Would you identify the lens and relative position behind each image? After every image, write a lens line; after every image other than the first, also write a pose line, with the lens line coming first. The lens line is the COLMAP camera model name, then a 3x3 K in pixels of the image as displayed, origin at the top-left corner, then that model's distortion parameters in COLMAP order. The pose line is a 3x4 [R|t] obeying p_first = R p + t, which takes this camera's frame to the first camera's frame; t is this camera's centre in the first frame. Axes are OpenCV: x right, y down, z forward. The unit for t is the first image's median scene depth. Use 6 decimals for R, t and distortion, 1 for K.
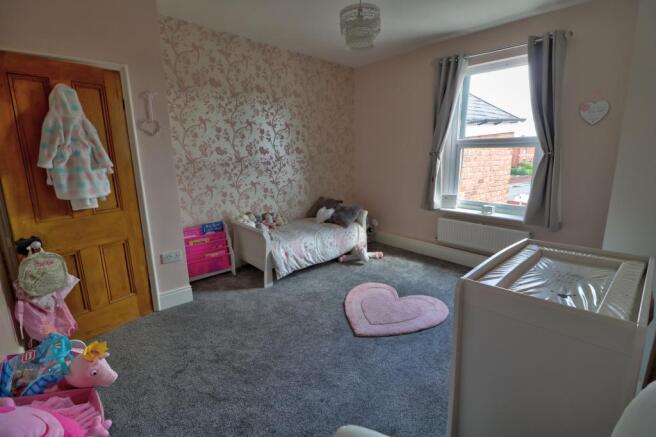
lens RADIAL K [[310.9, 0, 338.4], [0, 310.9, 212.3], [0, 0, 1]] dist [-0.003038, -0.000255]
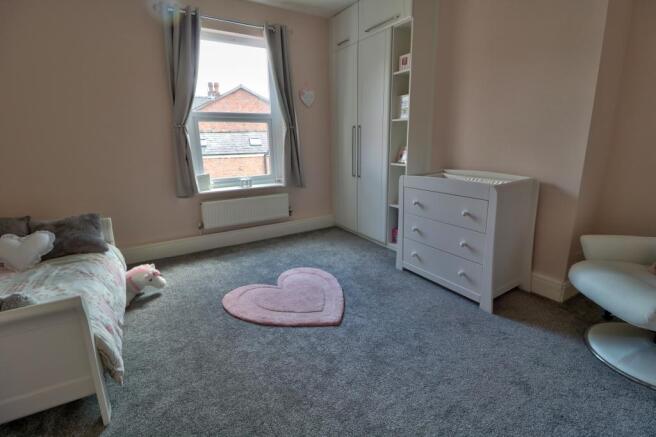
lens RADIAL K [[310.9, 0, 338.4], [0, 310.9, 212.3], [0, 0, 1]] dist [-0.003038, -0.000255]
pose [[0.193390, -0.224847, 0.955010, -0.460477], [0.198028, 0.962298, 0.186462, -0.046160], [-0.960929, 0.153059, 0.230625, 0.479717]]
